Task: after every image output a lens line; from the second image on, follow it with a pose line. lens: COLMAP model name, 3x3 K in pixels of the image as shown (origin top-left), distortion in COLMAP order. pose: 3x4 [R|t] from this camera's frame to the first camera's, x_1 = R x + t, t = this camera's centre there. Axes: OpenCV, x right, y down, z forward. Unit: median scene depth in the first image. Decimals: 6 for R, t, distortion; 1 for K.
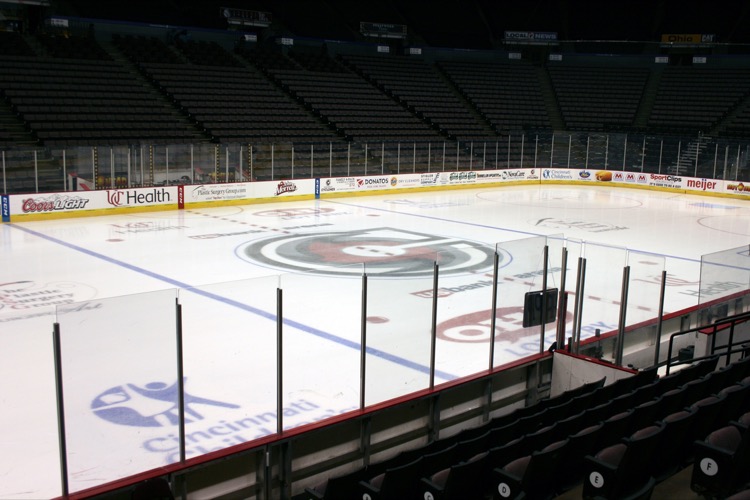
lens RADIAL K [[832.1, 0, 375.0], [0, 832.1, 250.0], [0, 0, 1]] dist [-0.165006, 0.353467]
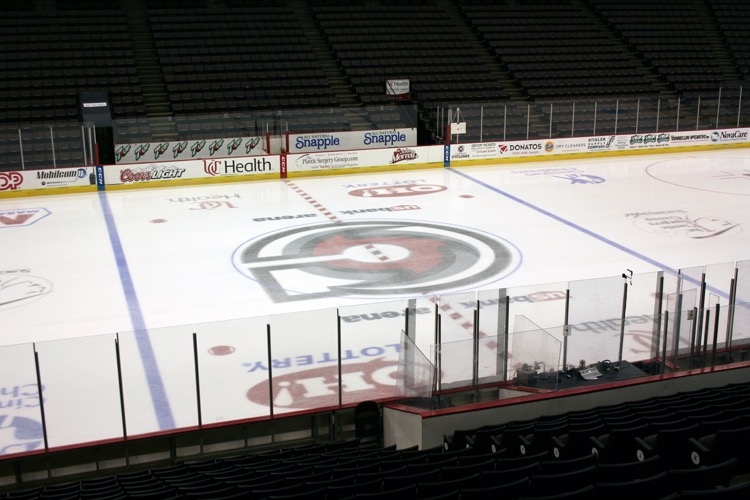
lens RADIAL K [[930.4, 0, 375.0], [0, 930.4, 250.0], [0, 0, 1]] dist [-0.084299, 0.053631]
pose [[0.909943, 0.040309, -0.412771, 0.259786], [-0.022327, 0.998583, 0.048298, -0.015564], [0.414133, -0.034732, 0.909554, 0.020099]]
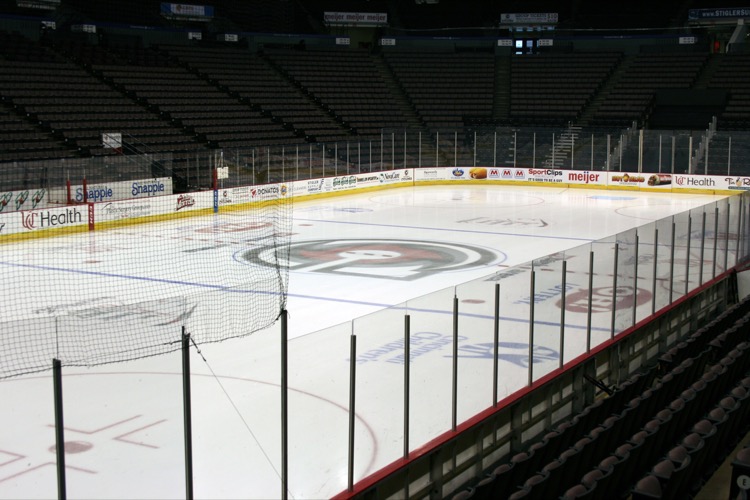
lens RADIAL K [[1096.8, 0, 375.0], [0, 1096.8, 250.0], [0, 0, 1]] dist [-0.047693, 0.068603]
pose [[0.957723, -0.063528, 0.280589, -0.216623], [0.072025, 0.997201, -0.020063, 0.013658], [-0.278529, 0.039424, 0.959618, -0.168404]]
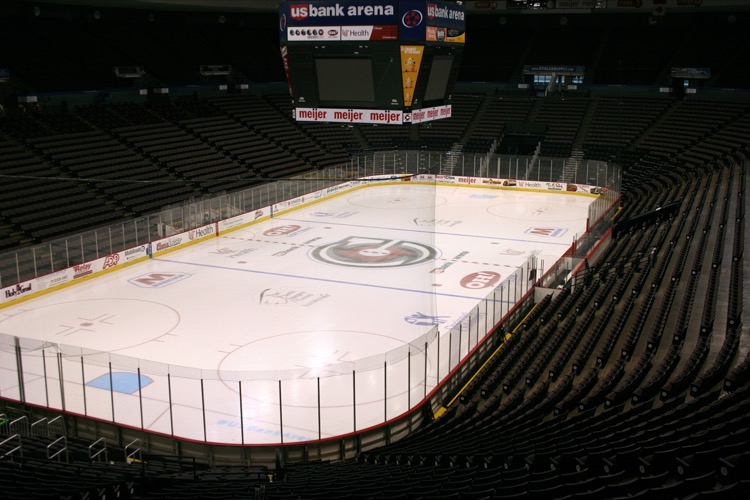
lens RADIAL K [[832.1, 0, 375.0], [0, 832.1, 250.0], [0, 0, 1]] dist [-0.165006, 0.353467]
pose [[0.920649, -0.114789, 0.373134, -0.448547], [0.091654, 0.992634, 0.079228, -0.098266], [-0.379480, -0.038742, 0.924389, -0.524966]]
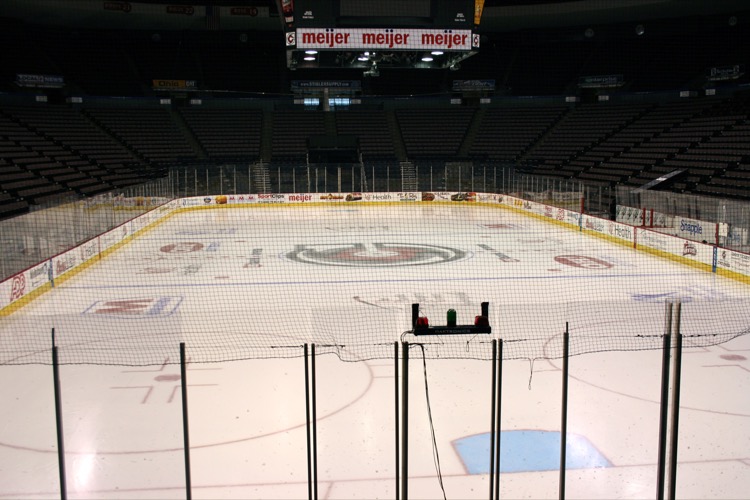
lens RADIAL K [[832.1, 0, 375.0], [0, 832.1, 250.0], [0, 0, 1]] dist [-0.165006, 0.353467]
pose [[0.609847, -0.133655, 0.781167, -0.653831], [0.158924, 0.986279, 0.044679, -0.040518], [-0.776421, 0.096899, 0.622721, 0.067815]]
